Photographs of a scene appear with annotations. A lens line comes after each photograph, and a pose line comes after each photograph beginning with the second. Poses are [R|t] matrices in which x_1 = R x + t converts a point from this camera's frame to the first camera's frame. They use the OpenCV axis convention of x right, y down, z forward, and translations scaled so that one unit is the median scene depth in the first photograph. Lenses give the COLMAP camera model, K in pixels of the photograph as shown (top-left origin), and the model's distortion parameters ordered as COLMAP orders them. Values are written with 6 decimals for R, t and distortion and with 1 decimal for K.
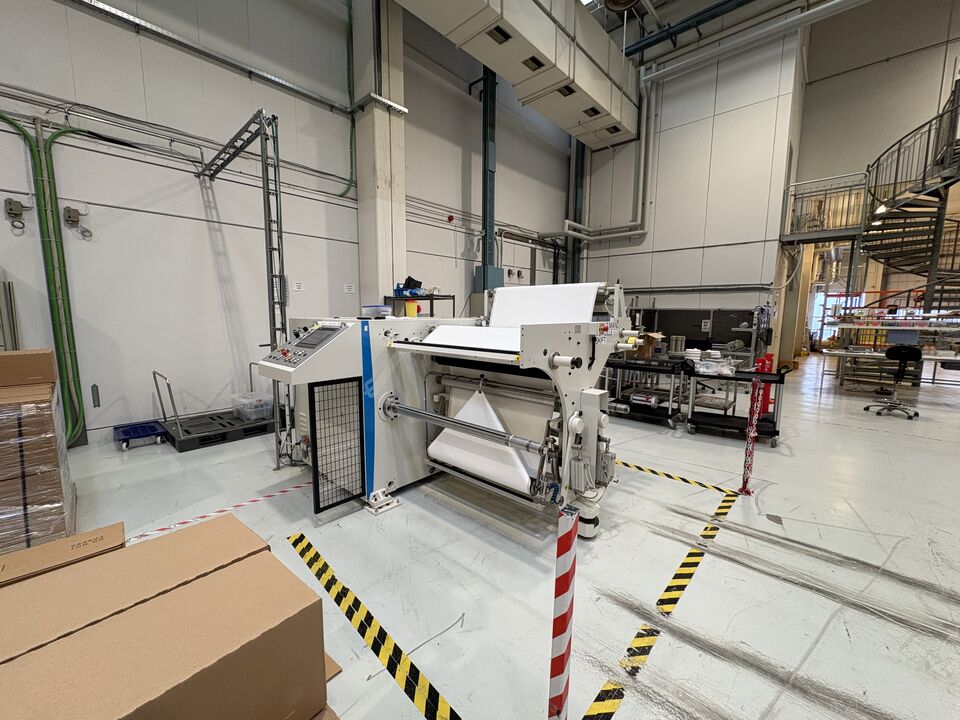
lens RADIAL K [[381.1, 0, 478.7], [0, 381.1, 359.8], [0, 0, 1]] dist [0.000343, -0.000502]
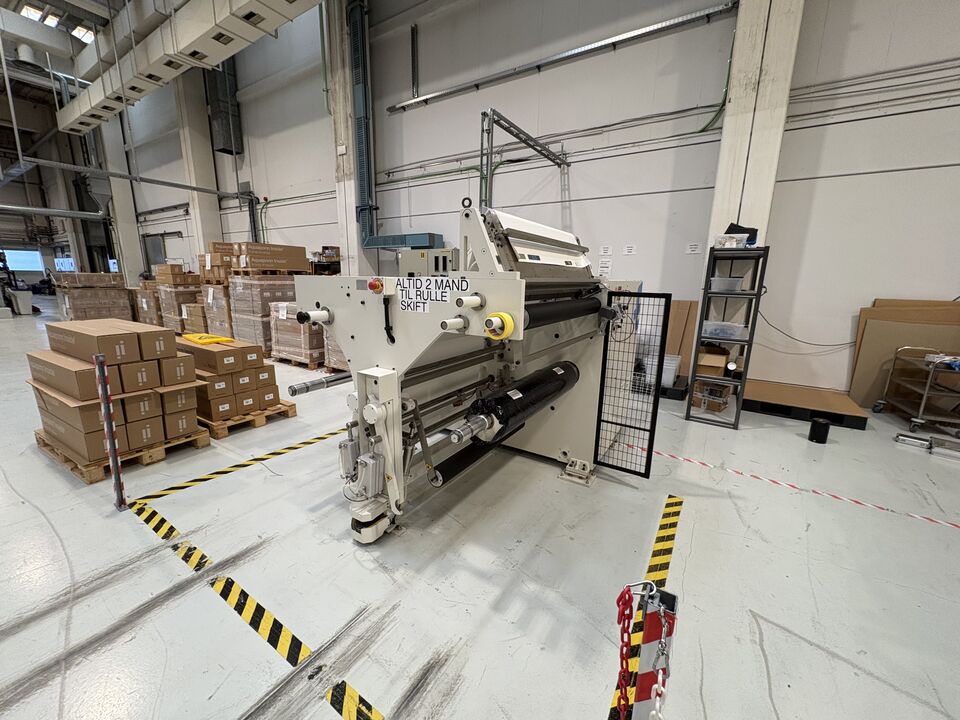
lens RADIAL K [[381.1, 0, 479.0], [0, 381.1, 359.6], [0, 0, 1]] dist [0.000343, -0.000502]
pose [[0.172281, 0.205062, -0.963467, 0.446217], [-0.137687, 0.973503, 0.182578, -0.043450], [0.975378, 0.101203, 0.195950, 0.445798]]
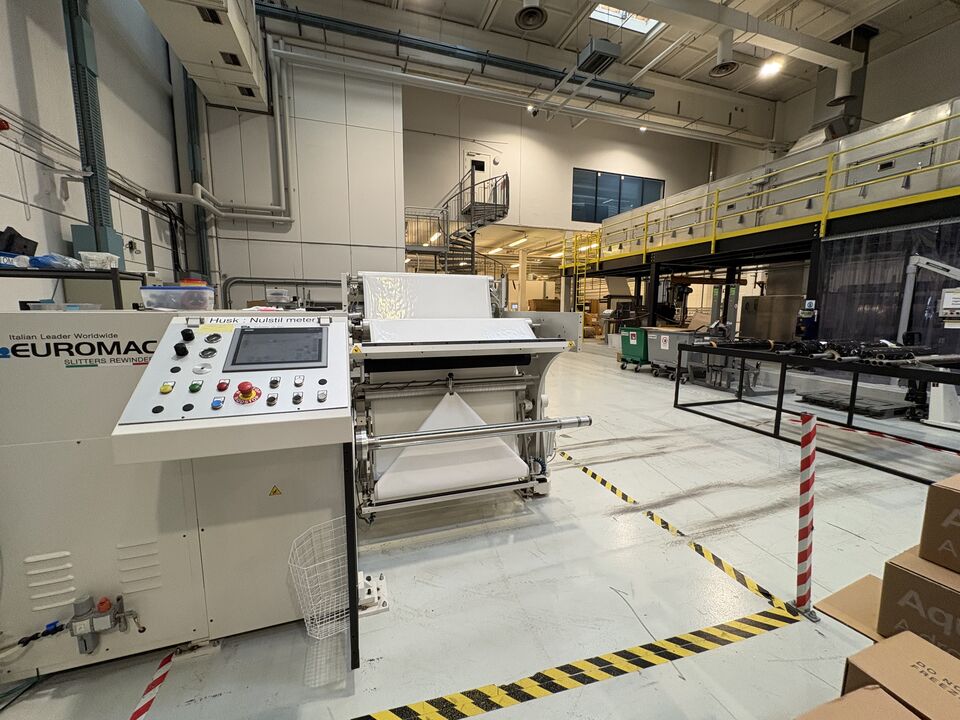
lens RADIAL K [[381.1, 0, 479.1], [0, 381.1, 359.8], [0, 0, 1]] dist [0.000343, -0.000502]
pose [[0.483390, -0.119951, 0.867148, -0.334193], [0.105424, 0.991335, 0.078361, -0.025397], [-0.869034, 0.053539, 0.491847, 0.242729]]
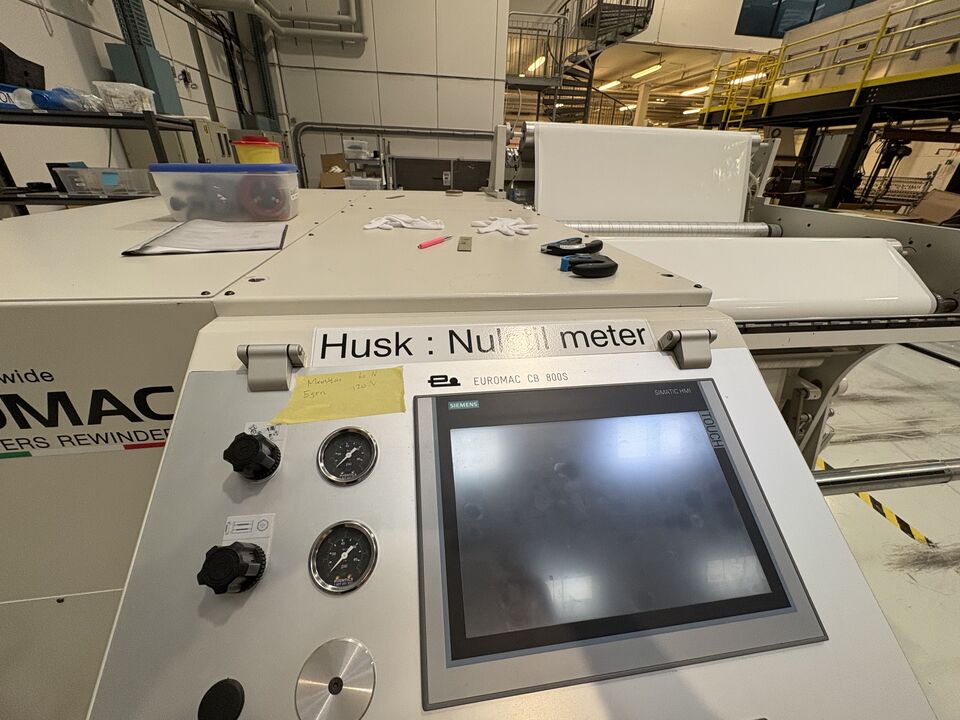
lens RADIAL K [[381.1, 0, 478.8], [0, 381.1, 359.5], [0, 0, 1]] dist [0.000343, -0.000502]
pose [[0.633212, -0.345563, 0.692552, -0.235668], [0.069580, 0.916588, 0.393732, -0.070255], [-0.770844, -0.201128, 0.604439, 0.442222]]
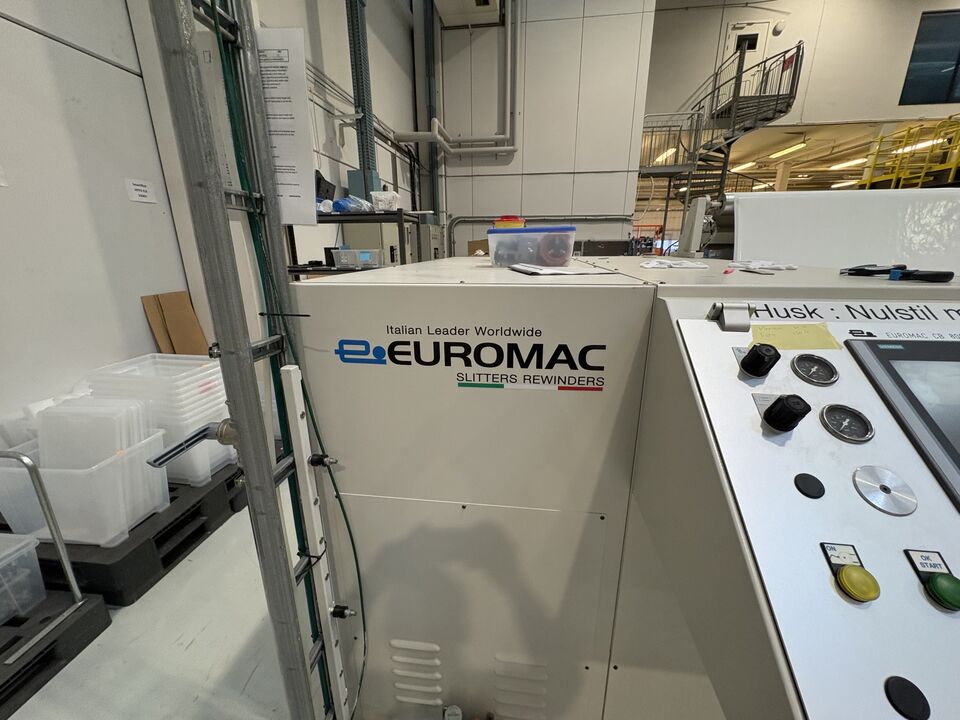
lens RADIAL K [[381.1, 0, 479.4], [0, 381.1, 359.4], [0, 0, 1]] dist [0.000343, -0.000502]
pose [[0.818811, -0.174630, 0.546857, -0.318170], [0.081337, 0.978289, 0.190615, -0.060555], [-0.568272, -0.111598, 0.815238, 0.461980]]
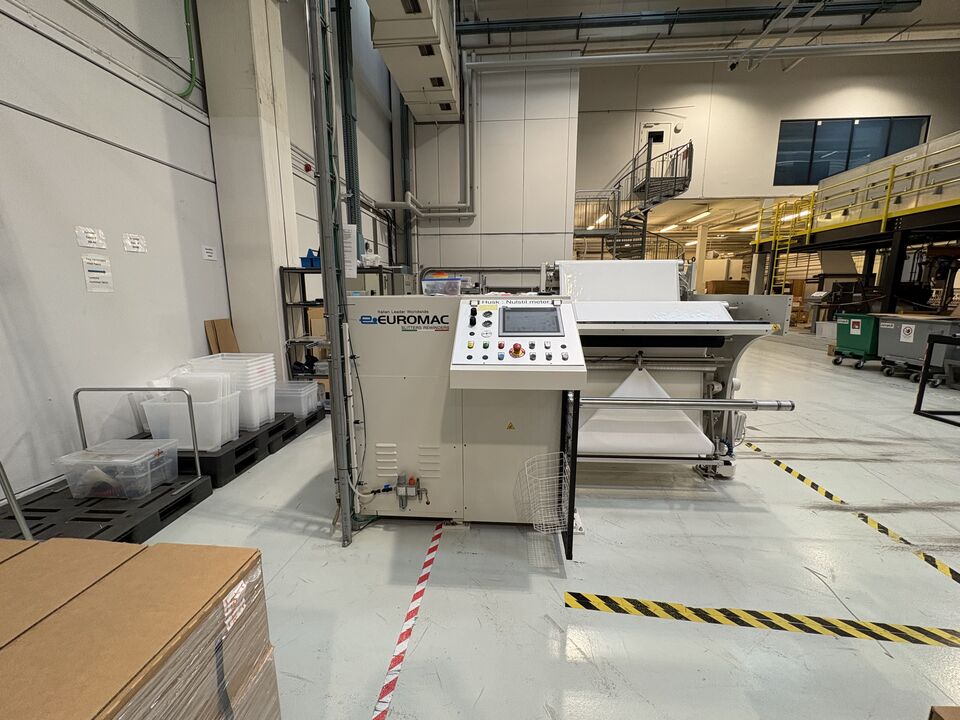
lens RADIAL K [[381.1, 0, 479.0], [0, 381.1, 359.8], [0, 0, 1]] dist [0.000343, -0.000502]
pose [[0.782785, -0.116790, 0.611235, -0.426456], [0.084395, 0.993080, 0.081669, -0.025103], [-0.616543, -0.012344, 0.787224, 0.232005]]
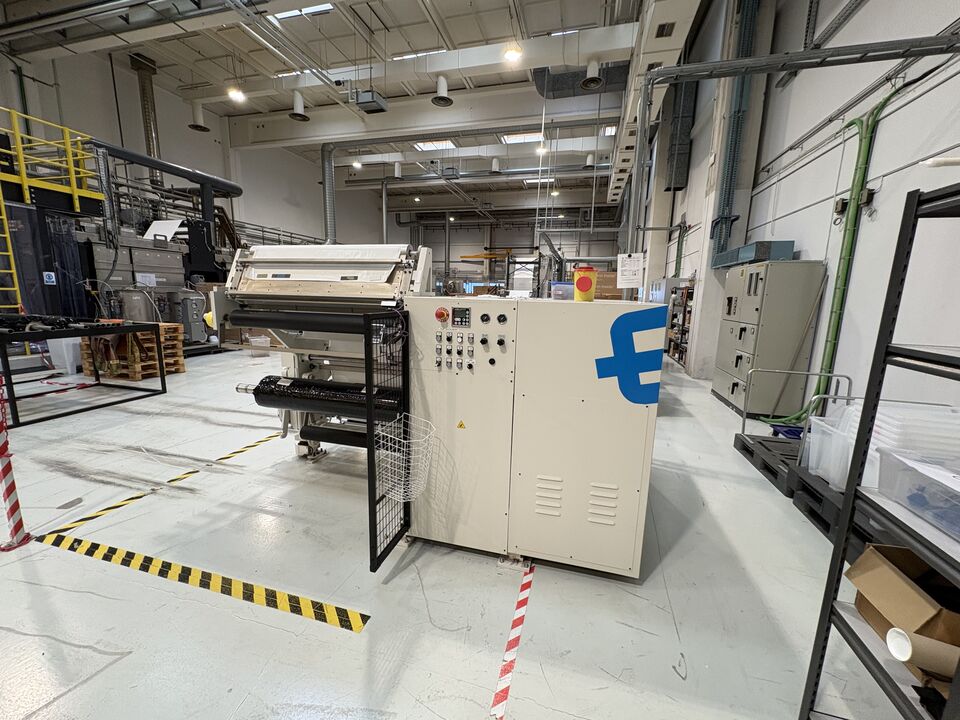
lens RADIAL K [[381.1, 0, 481.1], [0, 381.1, 360.4], [0, 0, 1]] dist [0.000343, -0.000502]
pose [[-0.887855, 0.051766, -0.457203, 0.141711], [-0.086552, 0.957124, 0.276447, -0.116529], [0.451910, 0.285016, -0.845306, 0.987688]]
